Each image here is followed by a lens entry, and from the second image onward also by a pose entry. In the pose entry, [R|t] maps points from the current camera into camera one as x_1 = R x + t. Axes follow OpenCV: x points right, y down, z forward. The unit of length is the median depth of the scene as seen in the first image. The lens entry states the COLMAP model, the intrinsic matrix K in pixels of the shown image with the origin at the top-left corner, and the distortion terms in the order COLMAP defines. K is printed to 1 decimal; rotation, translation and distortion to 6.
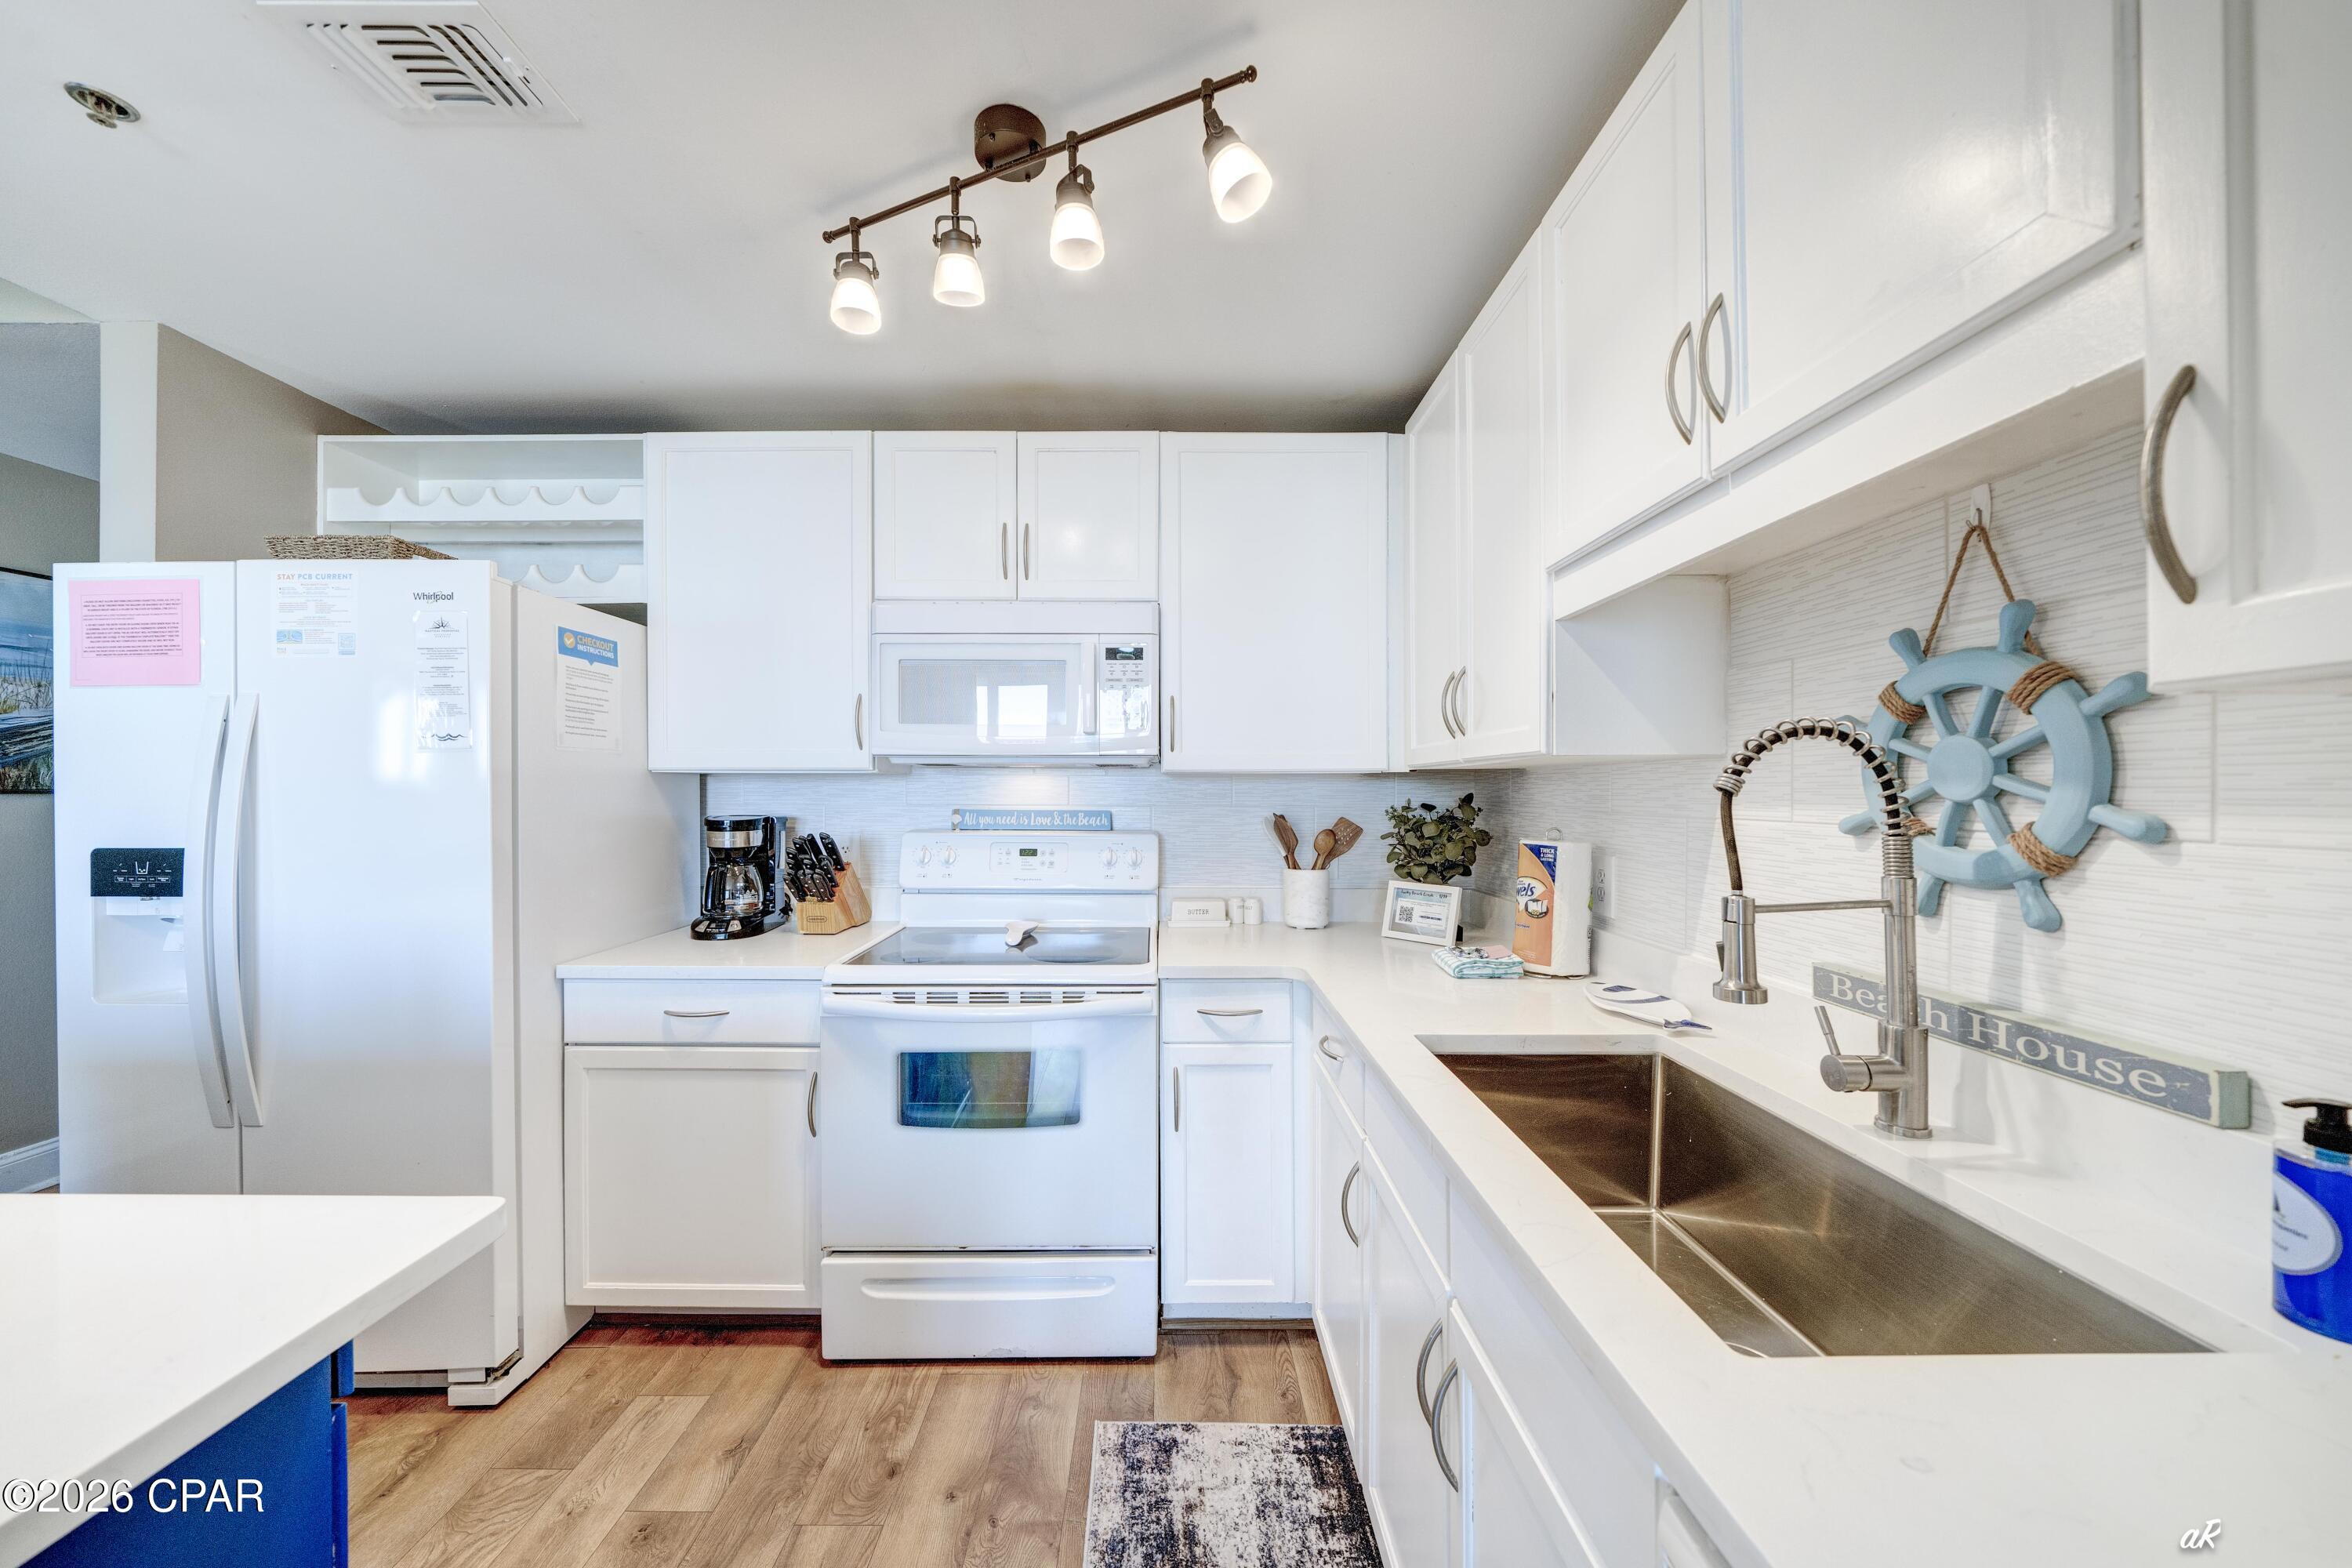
lens RADIAL K [[816.0, 0, 1174.8], [0, 816.0, 790.3], [0, 0, 1]] dist [-0.007484, 0.000194]
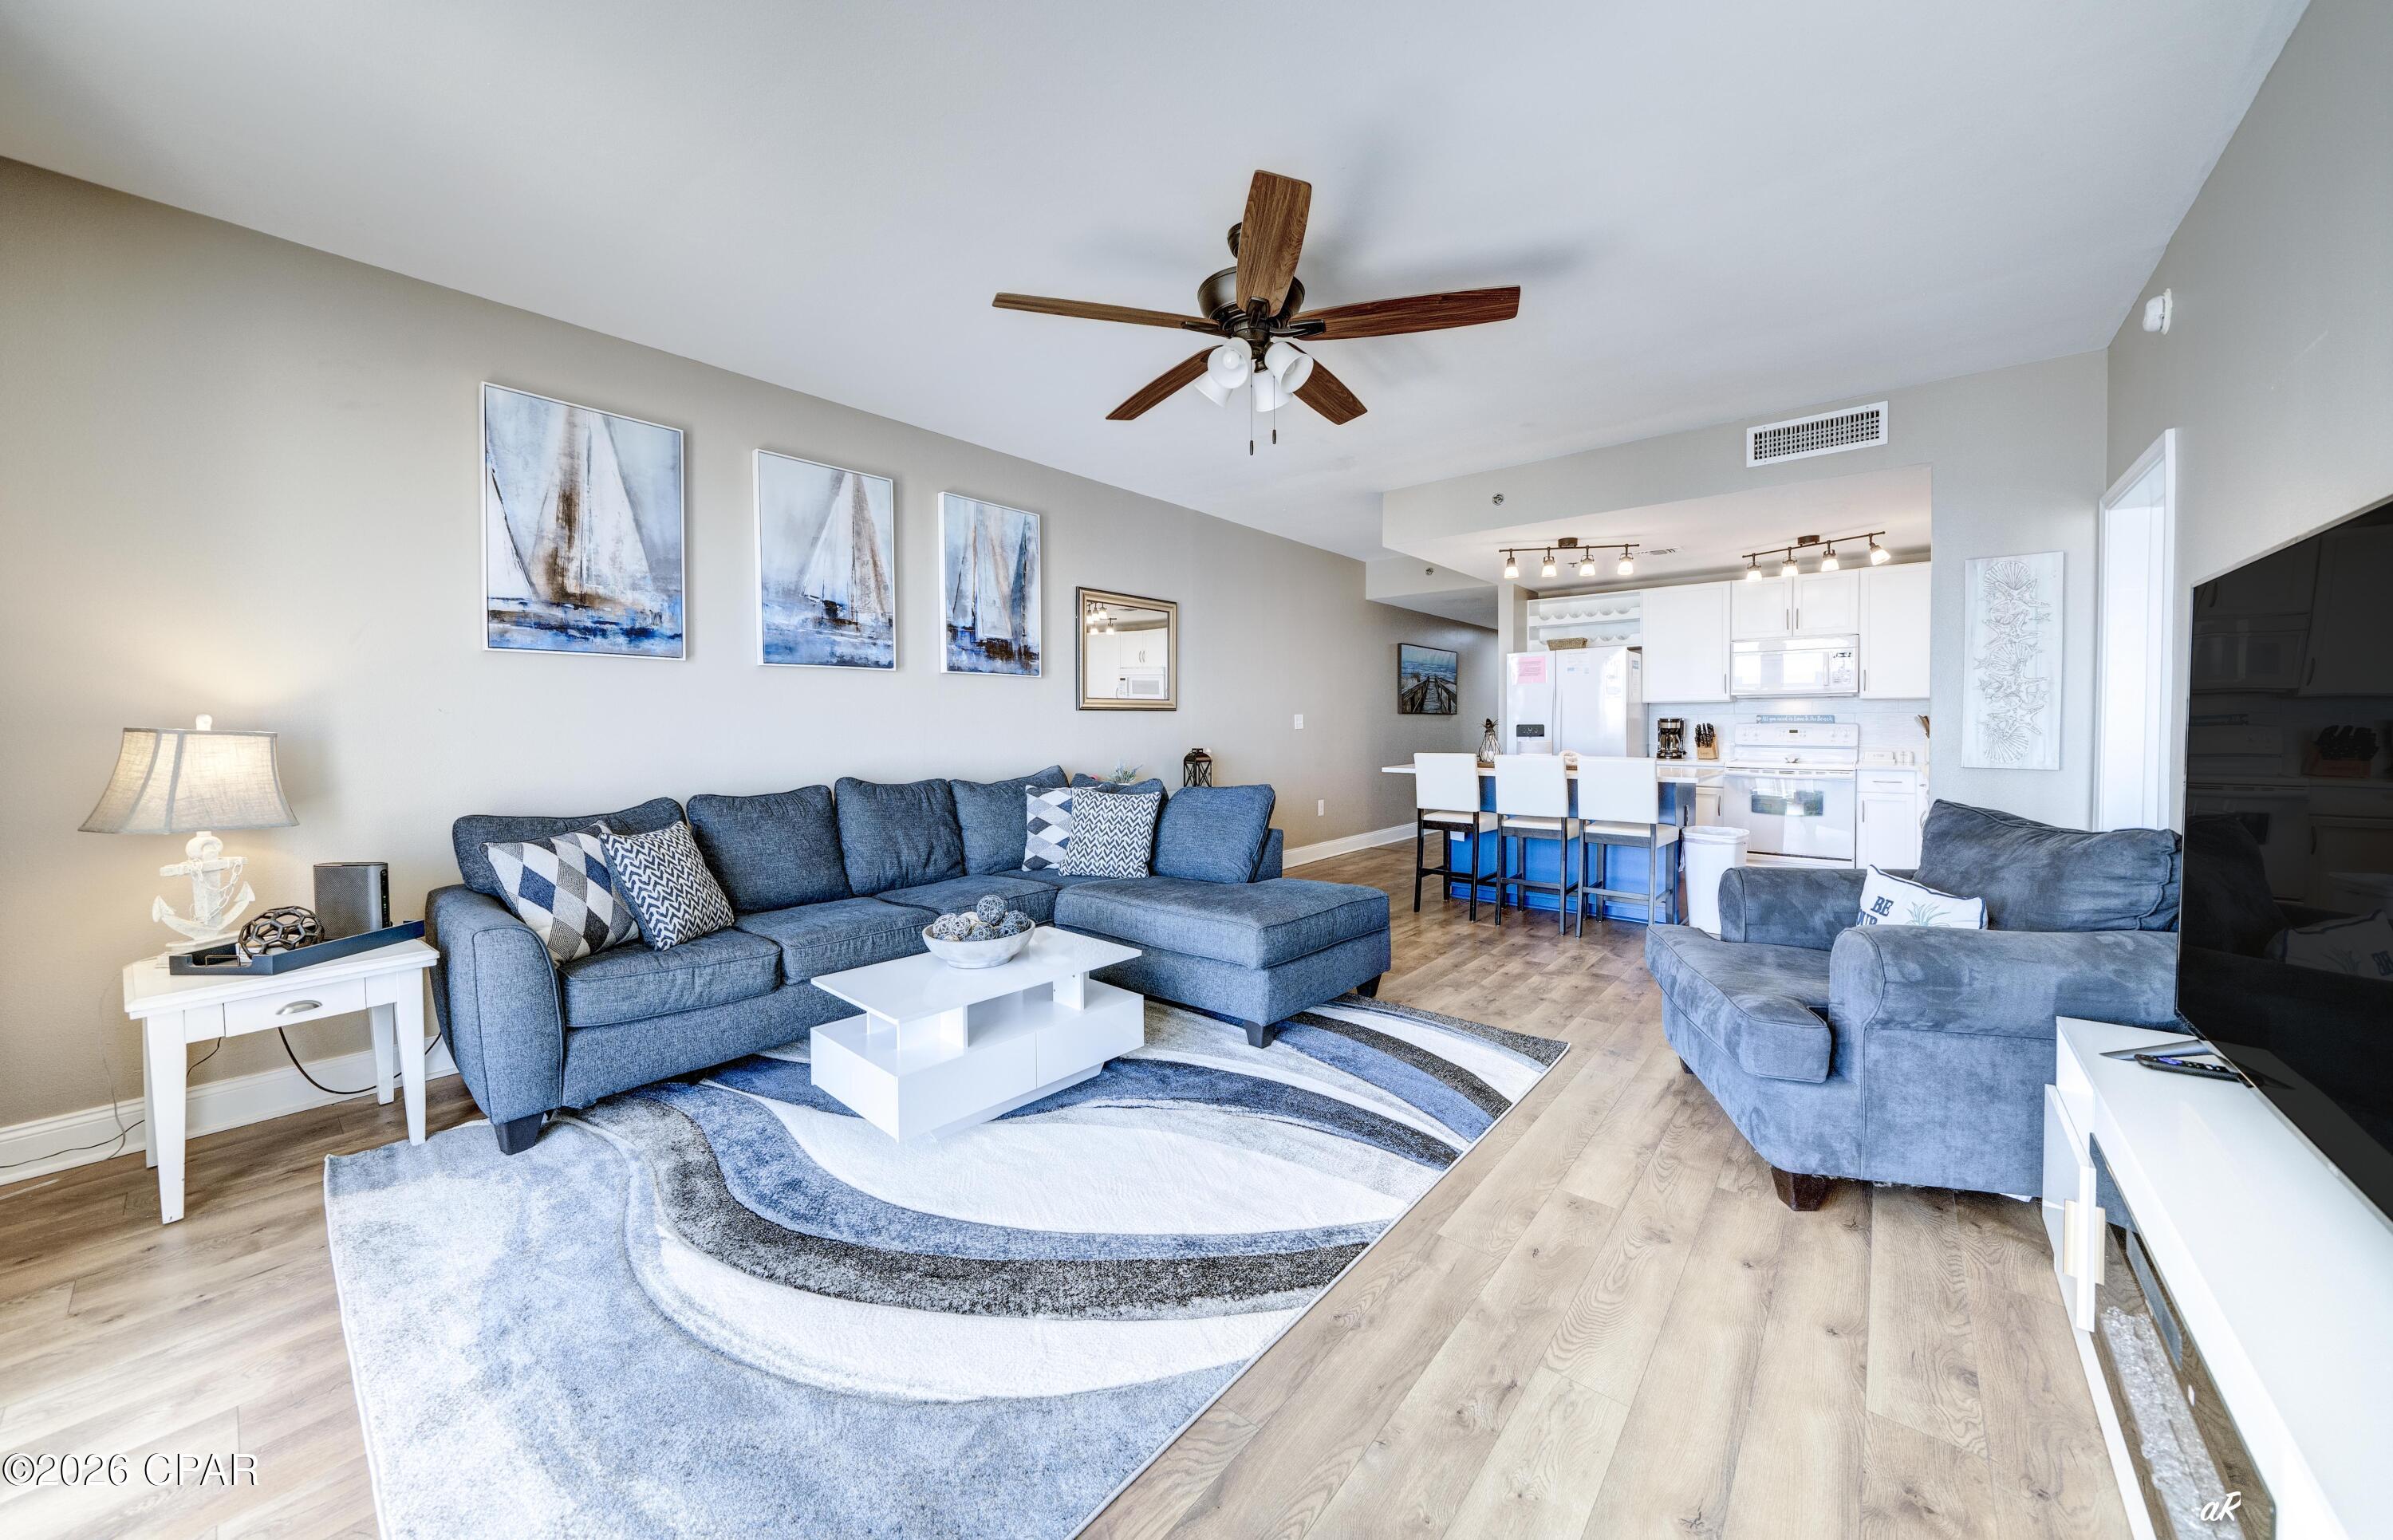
lens RADIAL K [[836.4, 0, 1188.8], [0, 836.4, 737.9], [0, 0, 1]] dist [-0.002231, -0.000102]
pose [[0.755749, 0.006604, -0.654828, 0.146582], [0.007451, 0.999798, 0.018683, 0.048936], [0.654819, -0.018999, 0.755547, -3.189340]]
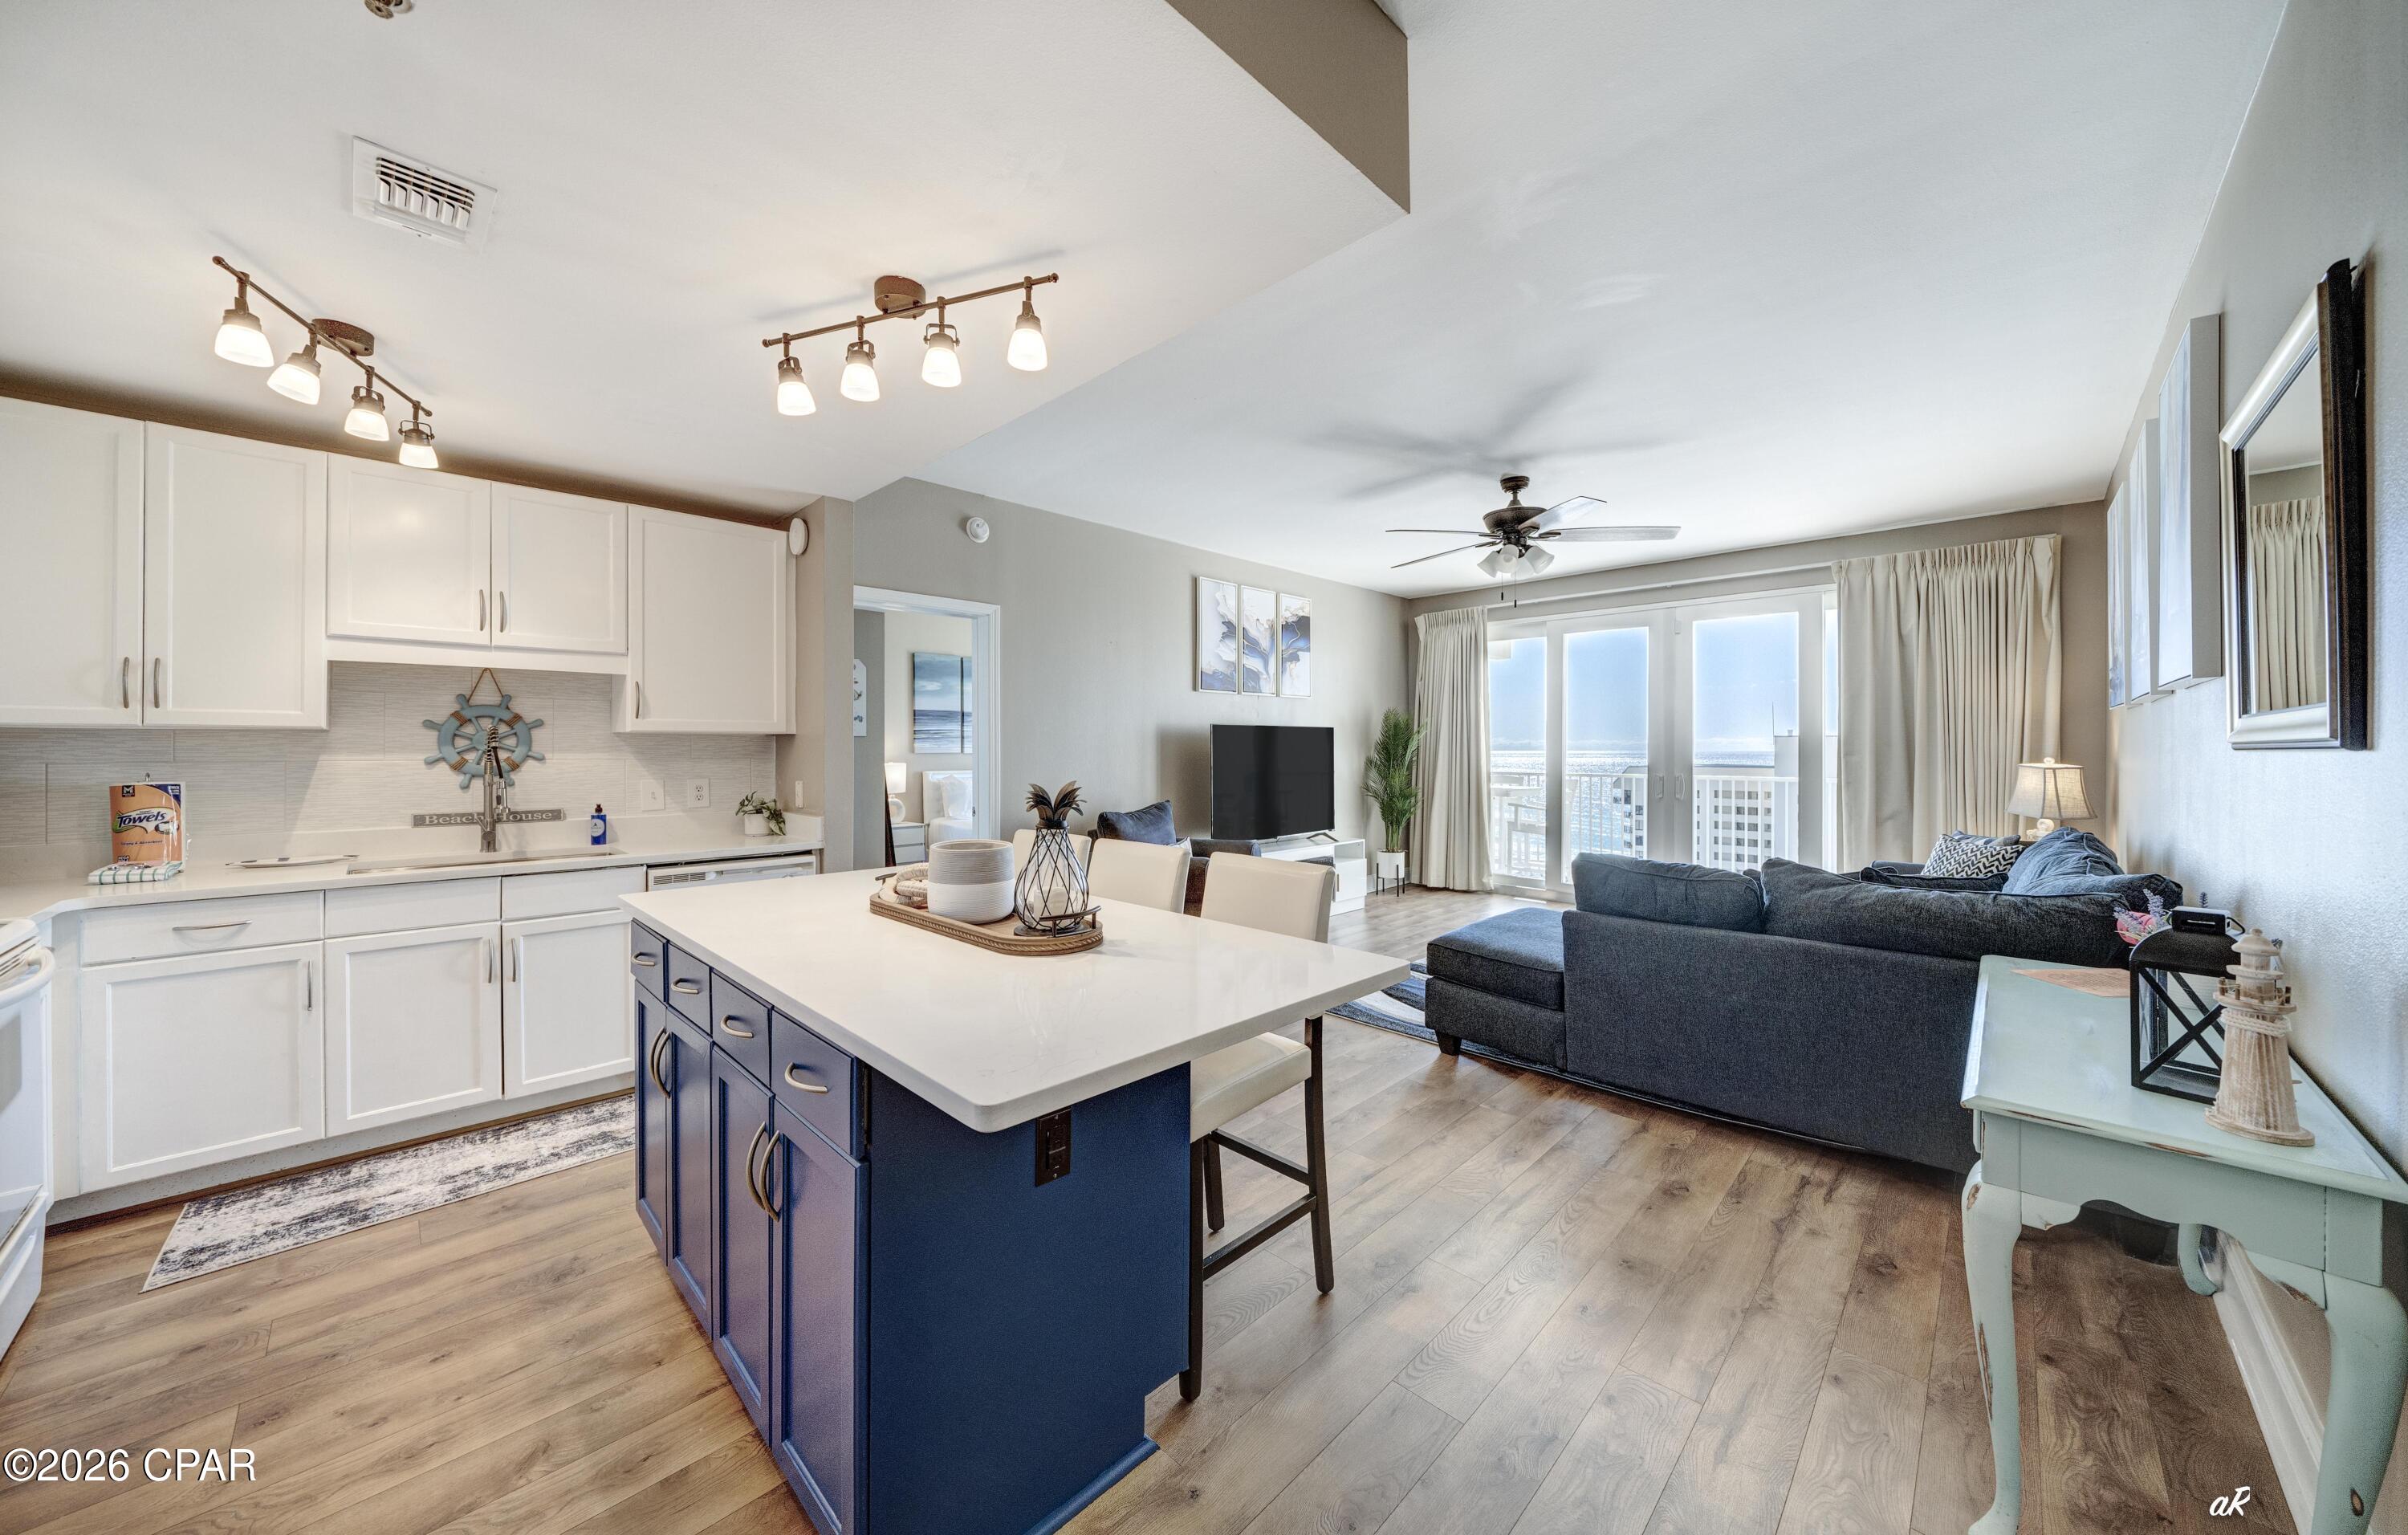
lens RADIAL K [[828.1, 0, 1195.0], [0, 828.1, 748.6], [0, 0, 1]] dist [-0.010532, -0.000129]
pose [[-0.704254, -0.000447, 0.709948, -1.995054], [-0.001425, 0.999999, -0.000783, 0.001982], [-0.709947, -0.001563, -0.704254, 0.756034]]
